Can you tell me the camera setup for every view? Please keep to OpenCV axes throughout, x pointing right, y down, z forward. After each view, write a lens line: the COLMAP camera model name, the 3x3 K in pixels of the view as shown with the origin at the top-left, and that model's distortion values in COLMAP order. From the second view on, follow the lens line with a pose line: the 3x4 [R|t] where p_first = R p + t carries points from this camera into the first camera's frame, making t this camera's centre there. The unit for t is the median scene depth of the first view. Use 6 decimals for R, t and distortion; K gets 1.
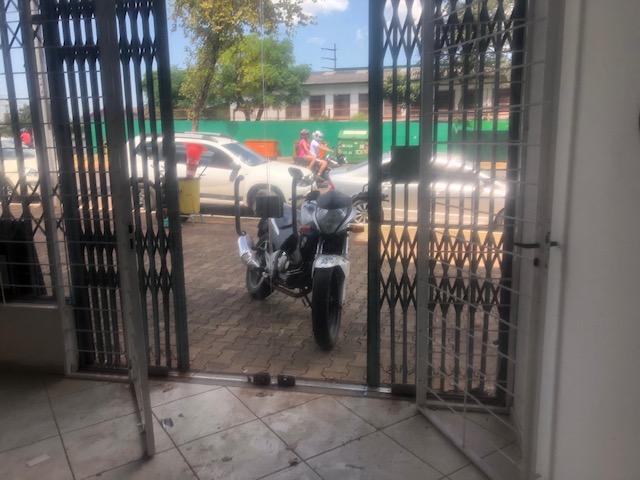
lens RADIAL K [[519.0, 0, 317.3], [0, 519.0, 237.8], [0, 0, 1]] dist [0.039372, -0.093772]
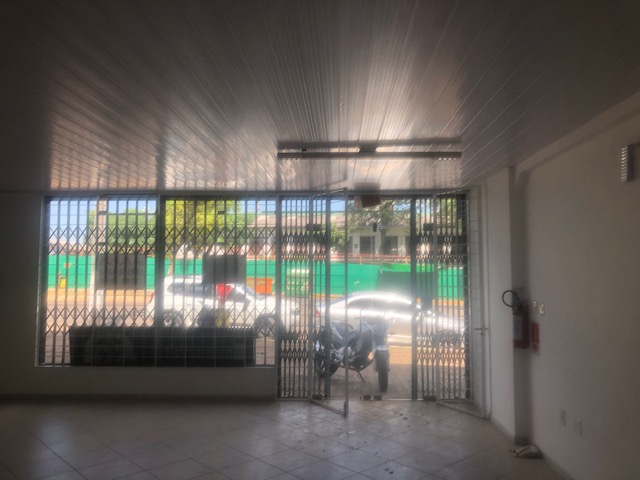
lens RADIAL K [[522.7, 0, 323.5], [0, 522.7, 239.1], [0, 0, 1]] dist [0.017719, 0.001406]
pose [[0.983062, 0.022630, 0.181871, -0.534867], [0.022574, 0.969839, -0.242697, 0.109865], [-0.181878, 0.242692, 0.952901, -0.963582]]
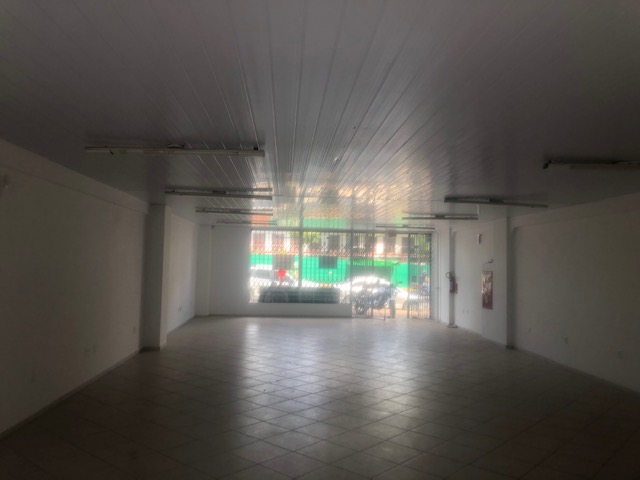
lens RADIAL K [[514.7, 0, 320.0], [0, 514.7, 240.0], [0, 0, 1]] dist [0.010425, -0.011934]
pose [[0.957719, 0.045558, 0.284076, -1.751937], [0.021099, 0.973603, -0.227269, 0.509837], [-0.286931, 0.223654, 0.931477, -2.952668]]
